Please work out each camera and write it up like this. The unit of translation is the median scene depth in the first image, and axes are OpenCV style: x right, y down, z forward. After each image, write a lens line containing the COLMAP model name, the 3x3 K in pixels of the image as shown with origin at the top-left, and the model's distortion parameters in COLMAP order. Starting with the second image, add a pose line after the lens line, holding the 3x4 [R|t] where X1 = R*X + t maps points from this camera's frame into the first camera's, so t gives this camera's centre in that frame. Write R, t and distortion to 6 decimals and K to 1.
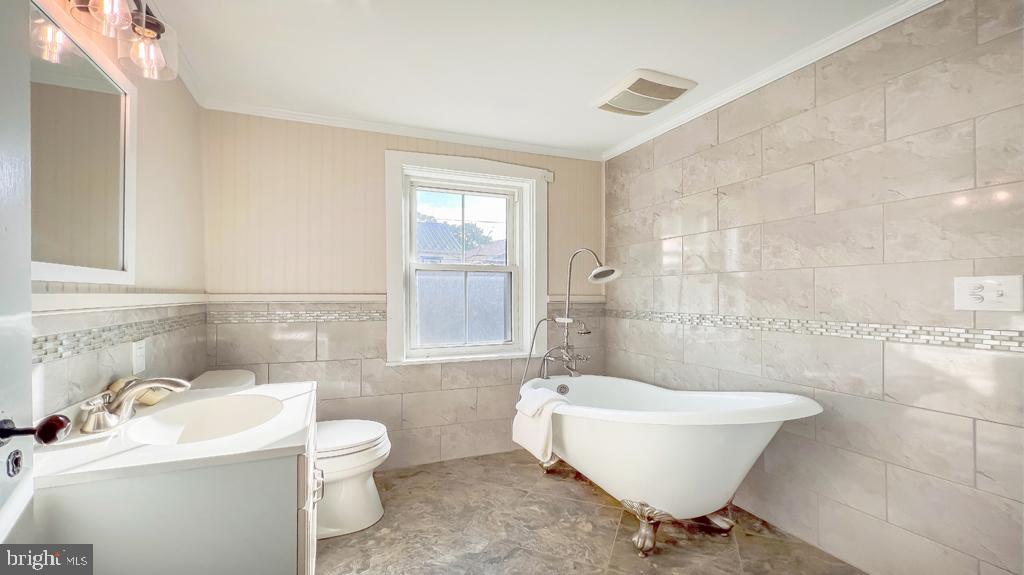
lens RADIAL K [[420.7, 0, 508.9], [0, 420.7, 290.5], [0, 0, 1]] dist [-0.002851, 0.000252]
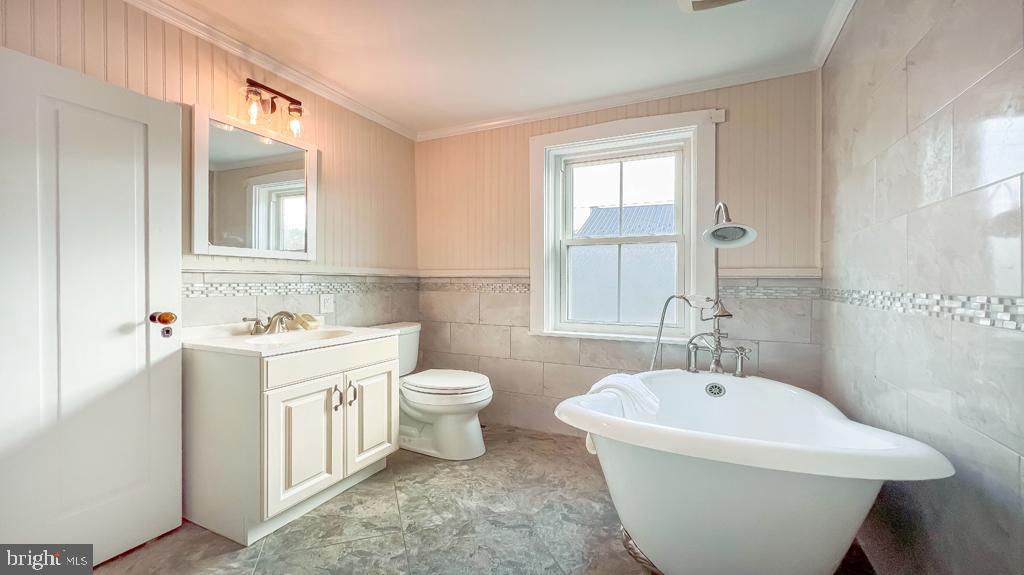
lens RADIAL K [[420.0, 0, 514.8], [0, 420.0, 283.1], [0, 0, 1]] dist [-0.002261, -0.000169]
pose [[0.675476, 0.004801, -0.737366, 0.521326], [0.002348, 0.999960, 0.008662, 0.038366], [0.737378, -0.007582, 0.675438, 0.249782]]
